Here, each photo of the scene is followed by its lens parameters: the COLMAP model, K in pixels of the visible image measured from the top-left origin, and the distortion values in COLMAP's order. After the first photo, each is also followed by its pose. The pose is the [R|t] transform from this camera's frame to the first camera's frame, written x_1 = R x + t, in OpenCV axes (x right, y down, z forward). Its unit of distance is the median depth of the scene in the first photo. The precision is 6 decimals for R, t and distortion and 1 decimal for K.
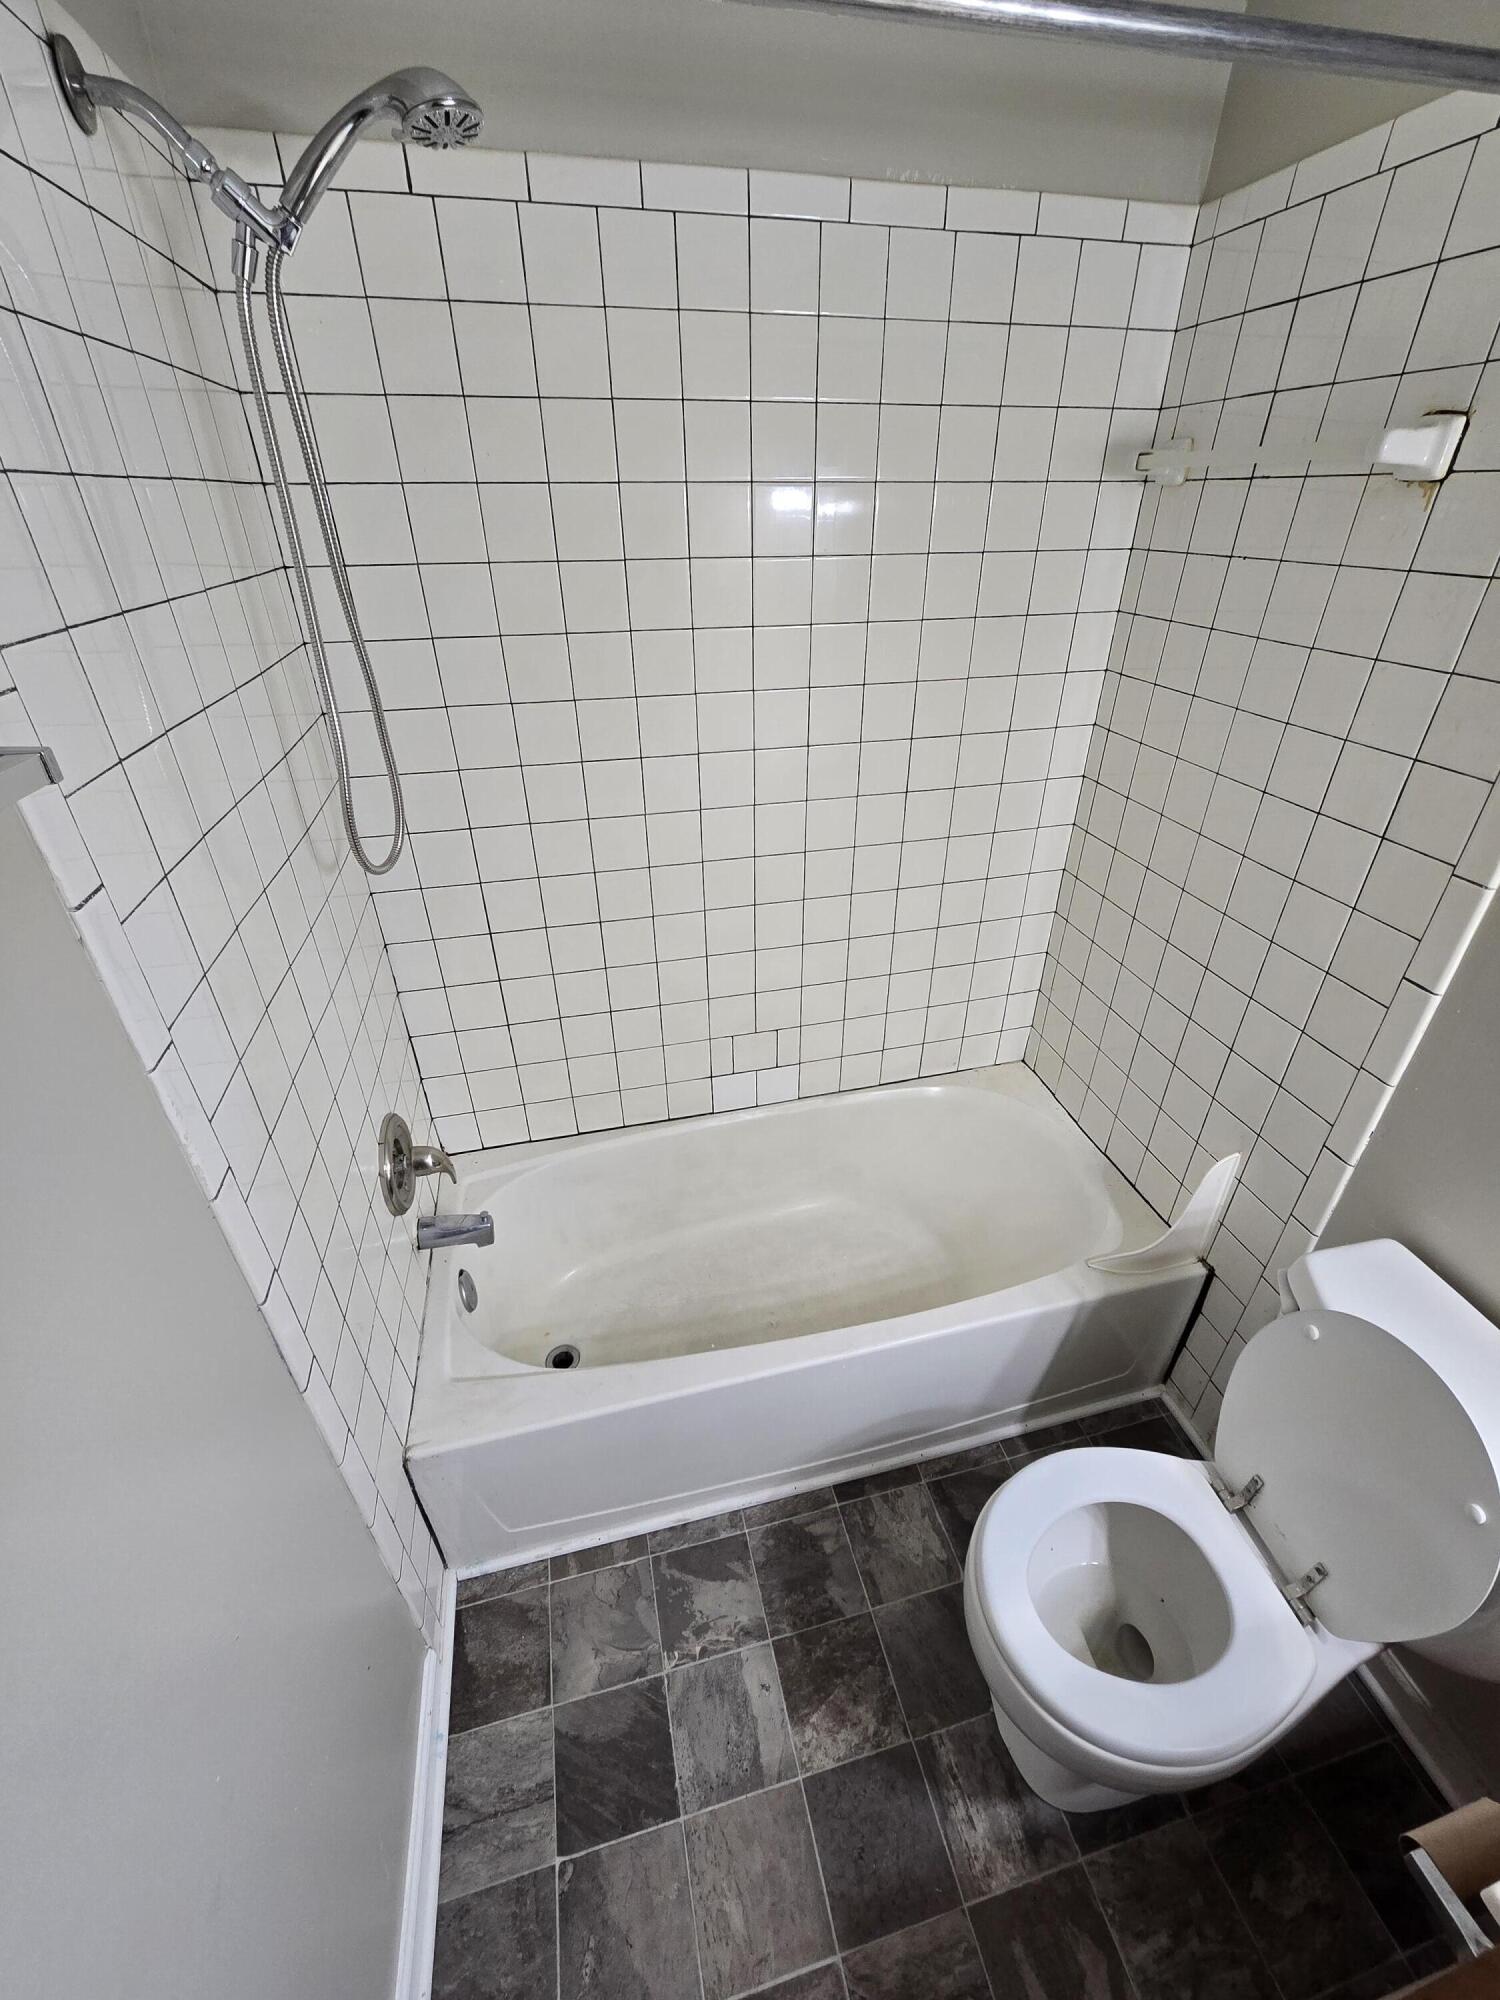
lens RADIAL K [[805.6, 0, 750.0], [0, 805.6, 1000.0], [0, 0, 1]] dist [-0.000997, -0.004942]
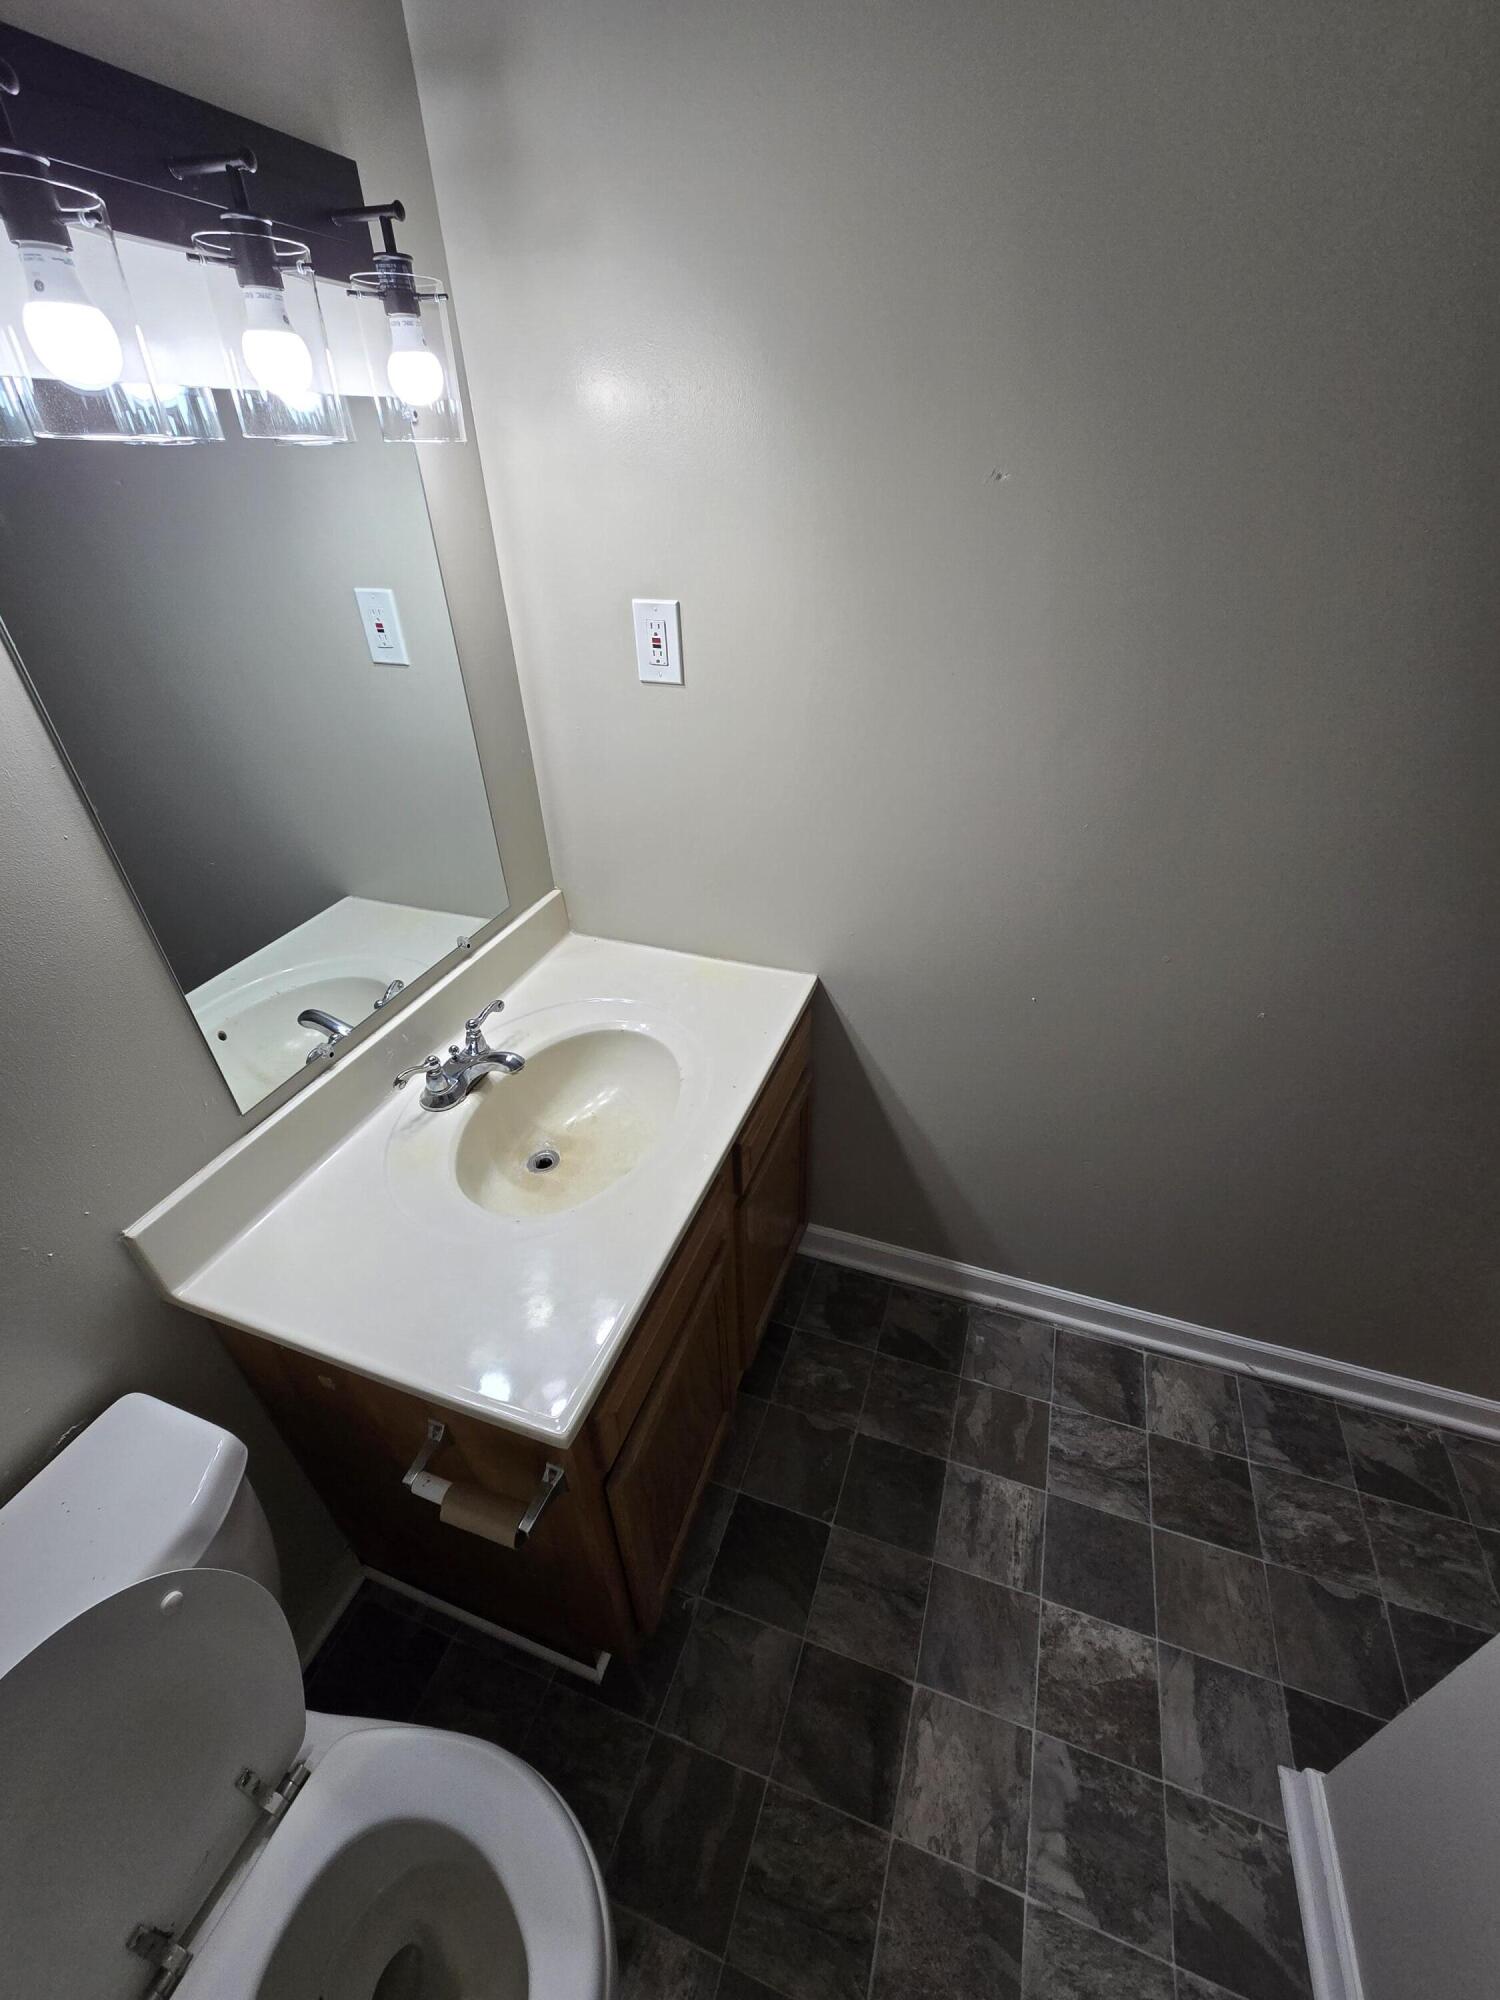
lens RADIAL K [[834.4, 0, 750.0], [0, 834.4, 1000.0], [0, 0, 1]] dist [-0.000952, 0.004085]
pose [[-0.842732, -0.279083, 0.460343, 0.207984], [0.284833, 0.494465, 0.821203, -0.455026], [-0.456808, 0.823175, -0.337209, 0.774180]]
